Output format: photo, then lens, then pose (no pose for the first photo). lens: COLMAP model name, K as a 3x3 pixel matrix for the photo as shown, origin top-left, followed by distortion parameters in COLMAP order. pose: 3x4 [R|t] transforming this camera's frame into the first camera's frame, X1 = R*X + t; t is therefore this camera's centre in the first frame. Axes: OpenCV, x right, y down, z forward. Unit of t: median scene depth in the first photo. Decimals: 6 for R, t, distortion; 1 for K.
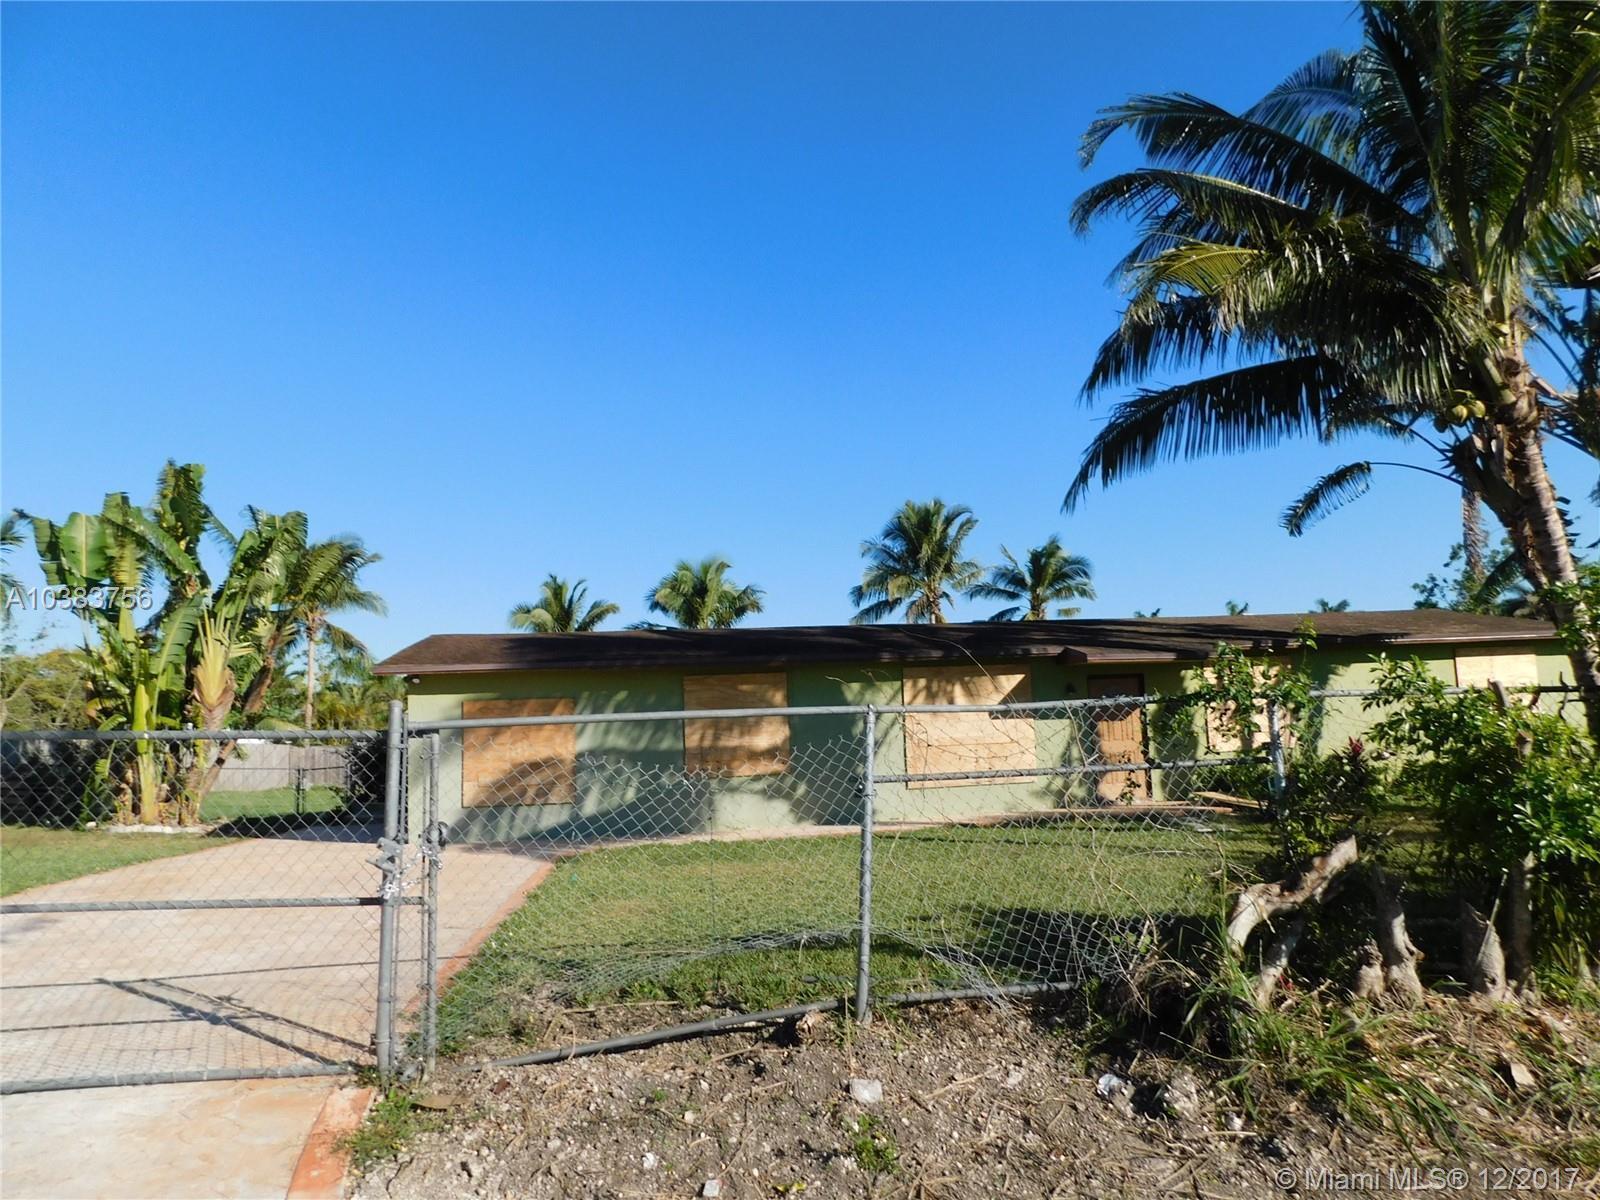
lens RADIAL K [[1054.4, 0, 790.0], [0, 1054.4, 600.8], [0, 0, 1]] dist [-0.066979, 0.052288]
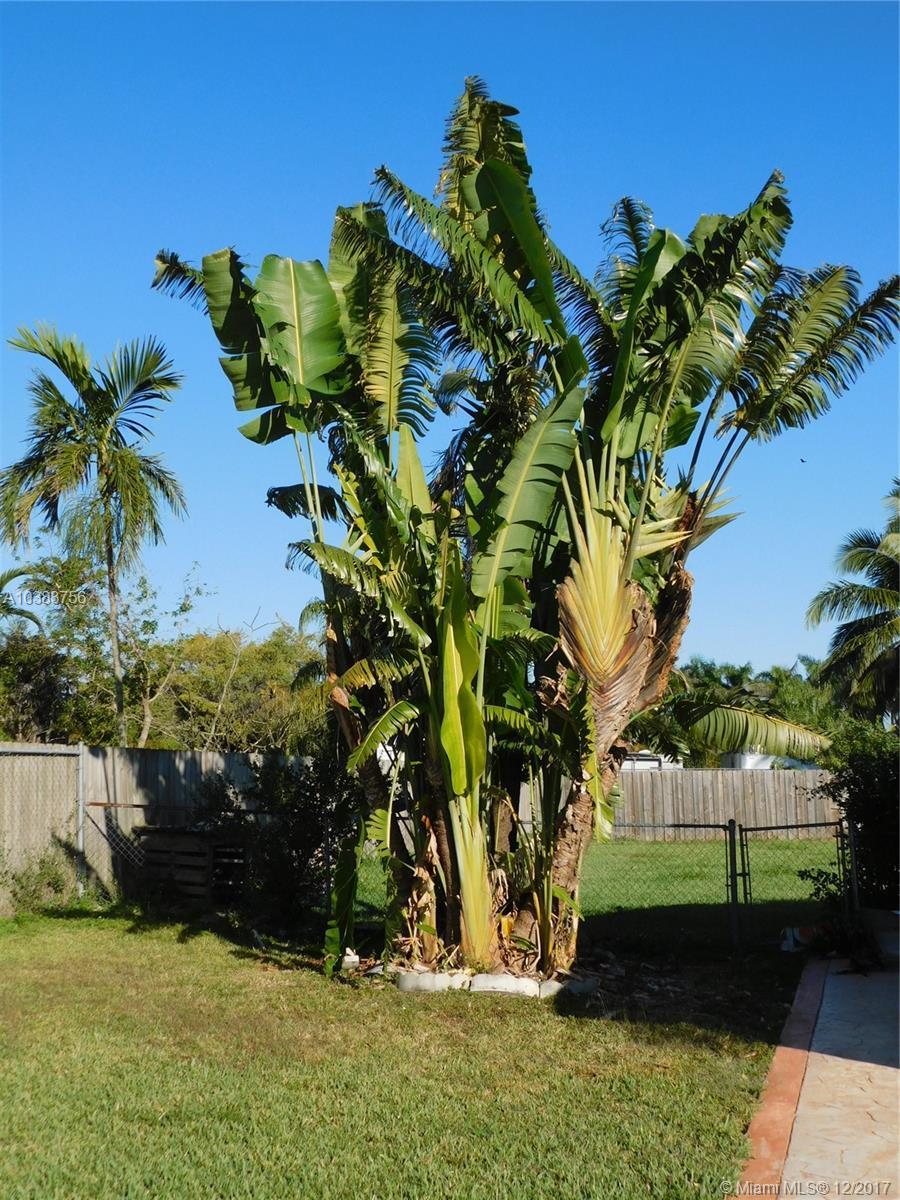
lens RADIAL K [[1387.8, 0, 452.0], [0, 1387.8, 599.3], [0, 0, 1]] dist [-0.014880, 0.000000]
pose [[0.910348, -0.048469, -0.410996, -0.394017], [0.057598, 0.998291, 0.009849, 0.064000], [0.409816, -0.032639, 0.911584, 0.495439]]
